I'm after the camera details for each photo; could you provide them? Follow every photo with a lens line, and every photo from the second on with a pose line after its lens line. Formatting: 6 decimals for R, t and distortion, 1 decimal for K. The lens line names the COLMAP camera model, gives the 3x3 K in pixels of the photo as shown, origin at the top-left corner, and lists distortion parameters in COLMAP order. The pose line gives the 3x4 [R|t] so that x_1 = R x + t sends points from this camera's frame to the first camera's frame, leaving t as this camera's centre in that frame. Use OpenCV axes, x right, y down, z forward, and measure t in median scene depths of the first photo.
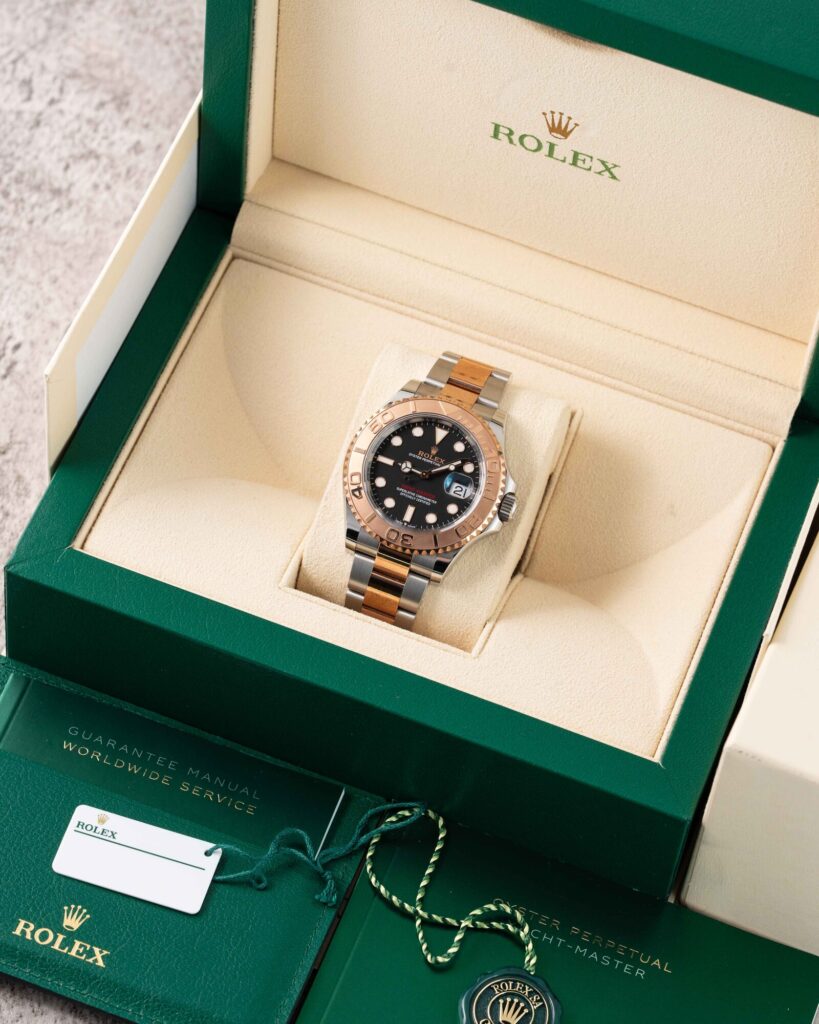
lens RADIAL K [[4281.0, 0, 409.5], [0, 4281.0, 512.0], [0, 0, 1]] dist [0.052338, -3.276109]
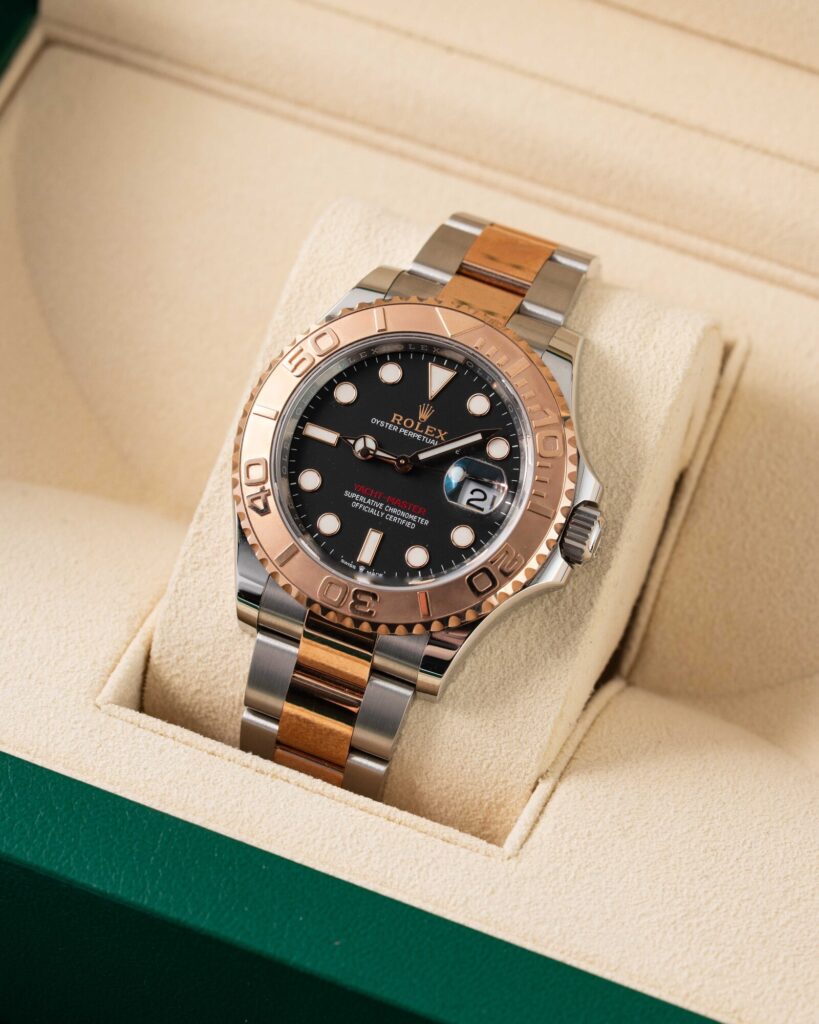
lens RADIAL K [[4281.0, 0, 409.5], [0, 4281.0, 512.0], [0, 0, 1]] dist [0.052338, -3.276109]
pose [[0.998174, -0.002130, -0.060369, 0.032252], [-0.000036, 0.999357, -0.035859, 0.013275], [0.060407, 0.035796, 0.997532, 0.532095]]
